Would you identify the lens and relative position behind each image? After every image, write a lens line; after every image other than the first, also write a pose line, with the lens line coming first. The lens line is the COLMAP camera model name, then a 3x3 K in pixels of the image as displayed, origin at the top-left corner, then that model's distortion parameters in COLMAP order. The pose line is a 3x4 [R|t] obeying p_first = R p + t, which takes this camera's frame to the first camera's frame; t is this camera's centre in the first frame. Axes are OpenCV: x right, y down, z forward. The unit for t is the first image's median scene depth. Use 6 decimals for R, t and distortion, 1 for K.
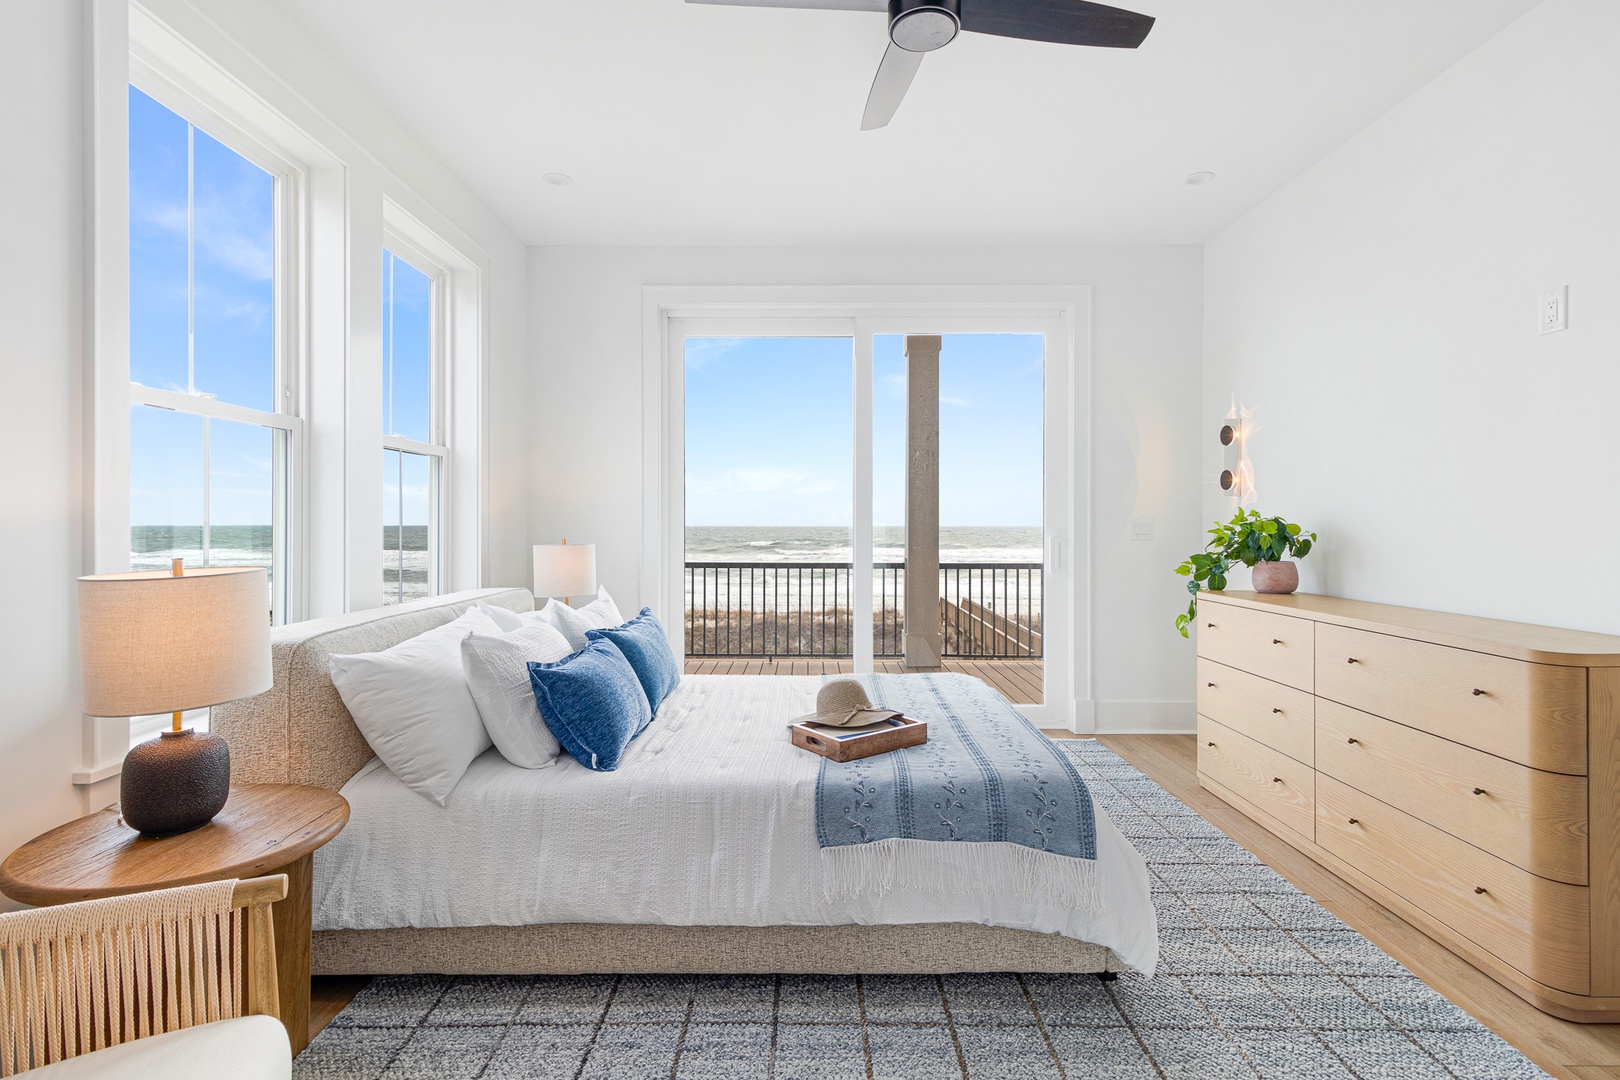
lens RADIAL K [[791.8, 0, 811.9], [0, 791.8, 537.7], [0, 0, 1]] dist [0.004483, 0.000795]
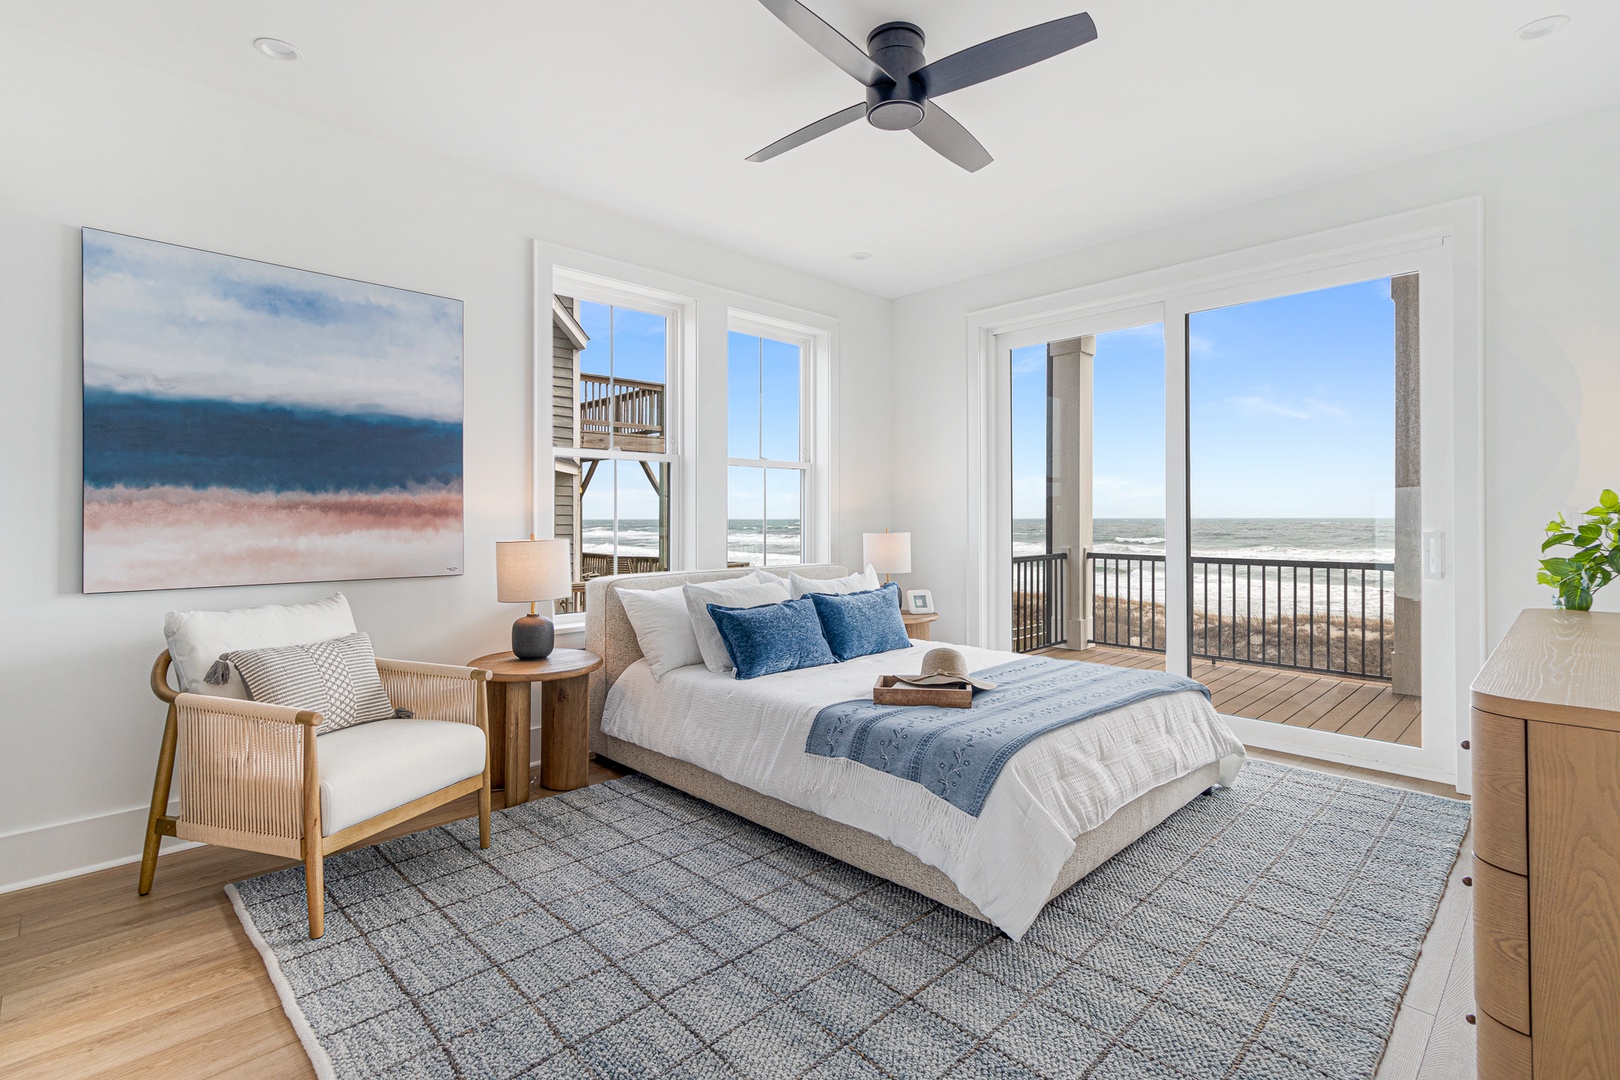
lens RADIAL K [[791.8, 0, 809.1], [0, 791.8, 528.3], [0, 0, 1]] dist [0.004483, 0.000795]
pose [[0.683521, 0.007417, -0.729893, 0.927081], [-0.009276, 0.999956, 0.001474, 0.000483], [0.729872, 0.005763, 0.683560, 0.059129]]
